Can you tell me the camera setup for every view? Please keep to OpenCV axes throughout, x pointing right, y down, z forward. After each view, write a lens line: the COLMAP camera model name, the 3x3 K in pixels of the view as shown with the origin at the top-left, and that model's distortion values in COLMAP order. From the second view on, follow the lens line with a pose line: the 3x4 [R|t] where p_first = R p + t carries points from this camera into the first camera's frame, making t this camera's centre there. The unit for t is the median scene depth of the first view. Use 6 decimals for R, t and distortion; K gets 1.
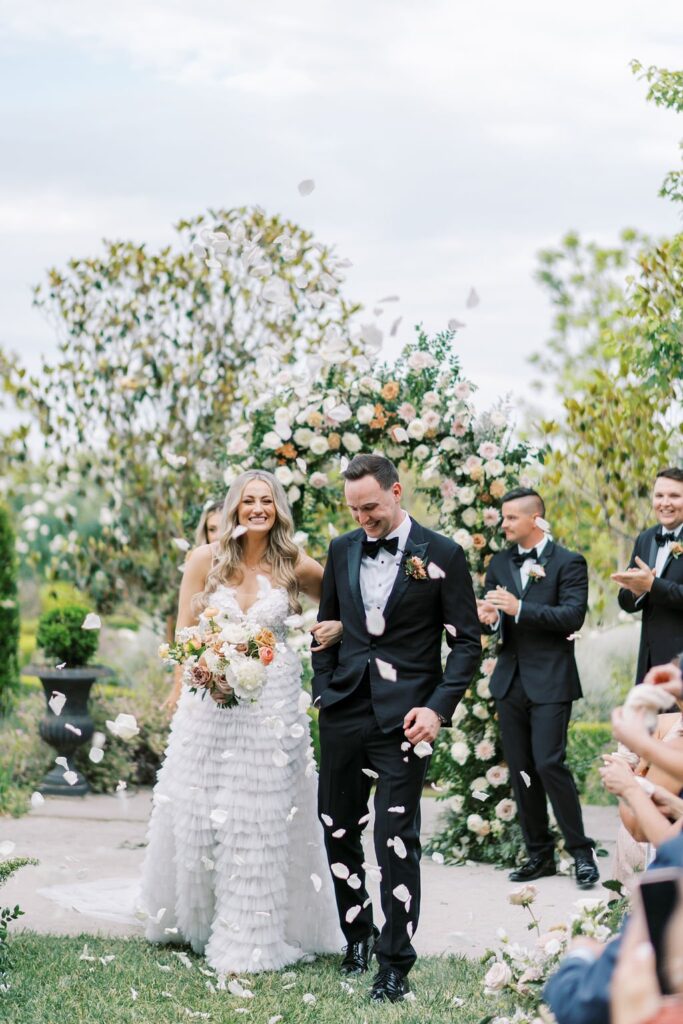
lens RADIAL K [[1059.1, 0, 342.5], [0, 1059.1, 511.1], [0, 0, 1]] dist [-0.028673, 0.000000]
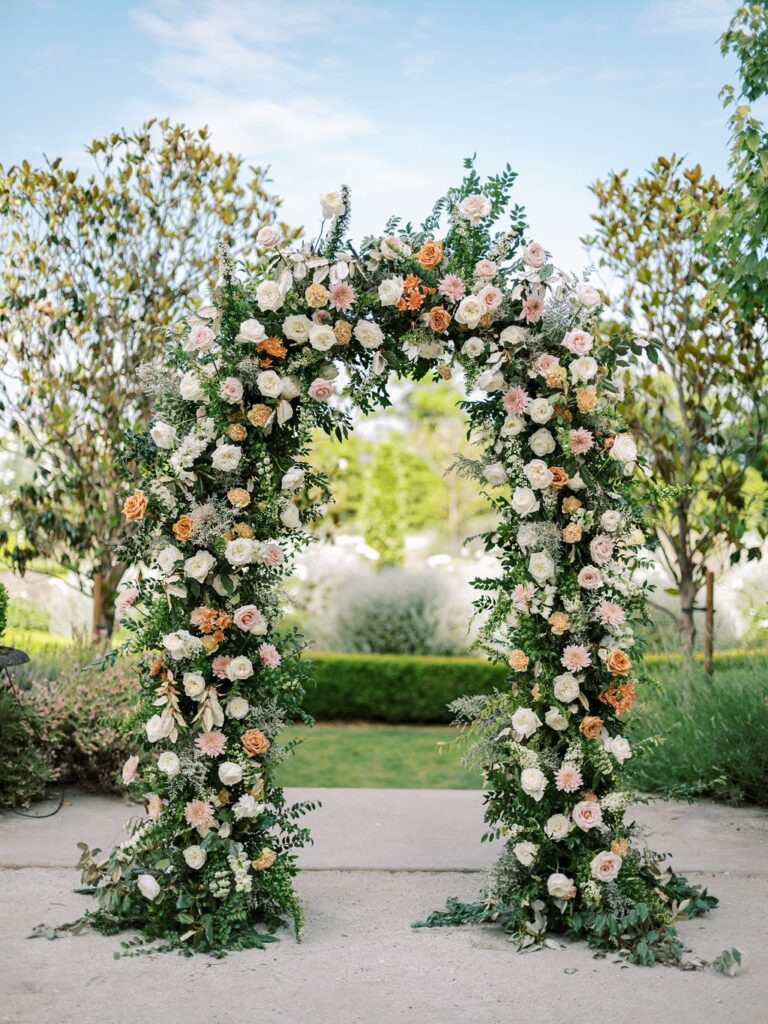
lens RADIAL K [[1087.8, 0, 380.2], [0, 1087.8, 511.4], [0, 0, 1]] dist [0.010452, 0.000000]
pose [[0.995525, -0.011475, 0.093799, -0.052249], [0.007000, 0.998828, 0.047902, 0.016009], [-0.094238, -0.047031, 0.994438, 0.302109]]
